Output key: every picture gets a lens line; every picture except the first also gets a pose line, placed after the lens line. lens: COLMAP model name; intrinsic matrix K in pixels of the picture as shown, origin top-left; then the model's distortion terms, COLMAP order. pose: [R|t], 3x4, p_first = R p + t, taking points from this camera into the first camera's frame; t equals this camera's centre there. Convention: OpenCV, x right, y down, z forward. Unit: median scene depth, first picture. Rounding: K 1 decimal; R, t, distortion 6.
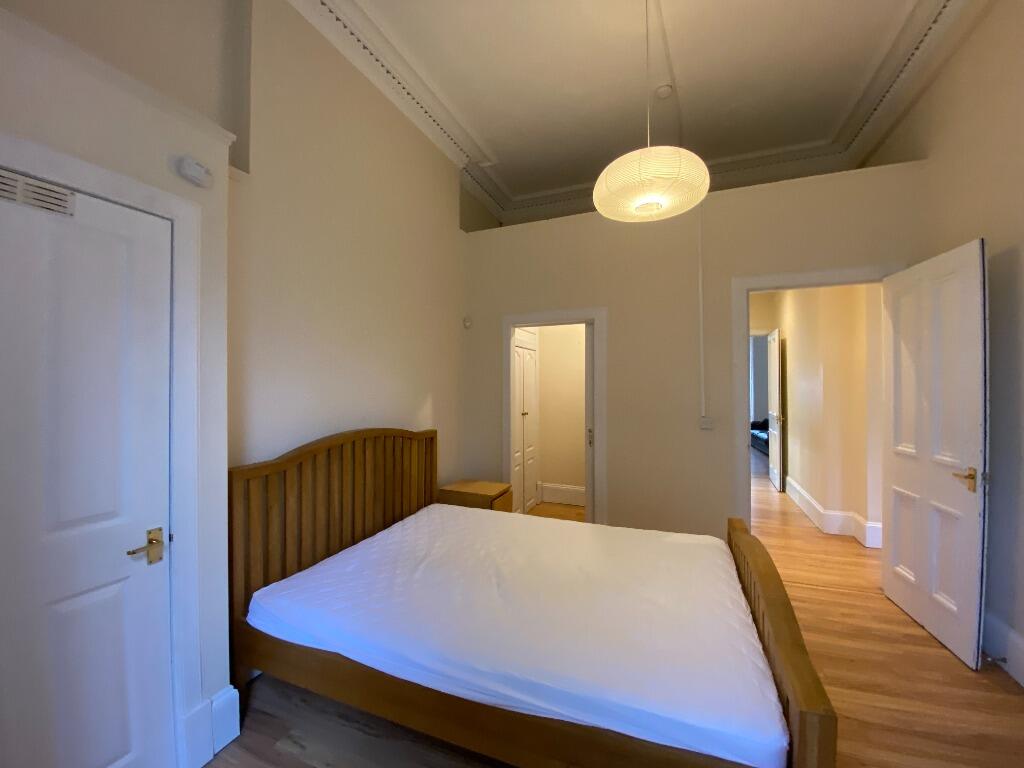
lens RADIAL K [[414.9, 0, 510.6], [0, 414.9, 382.0], [0, 0, 1]] dist [0.012748, -0.016362]
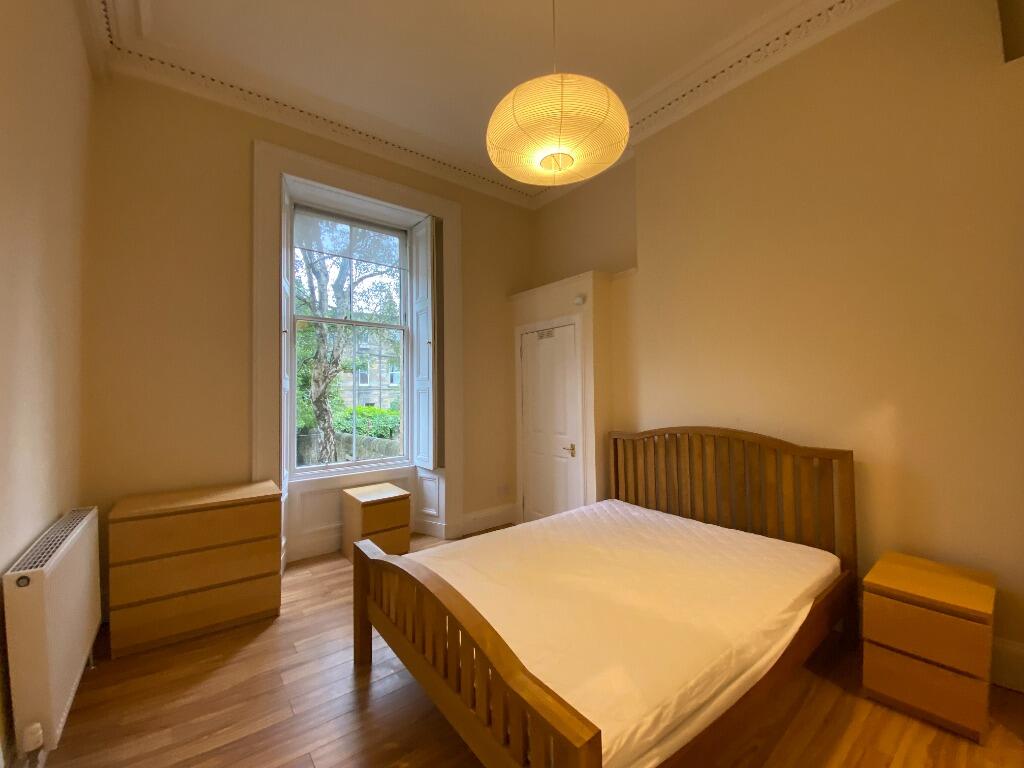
lens RADIAL K [[414.9, 0, 510.6], [0, 414.9, 382.0], [0, 0, 1]] dist [0.012748, -0.016362]
pose [[-0.500374, -0.013140, -0.865709, 0.932527], [0.014963, 0.999604, -0.023821, 0.009332], [0.865680, -0.024873, -0.499980, 1.137072]]
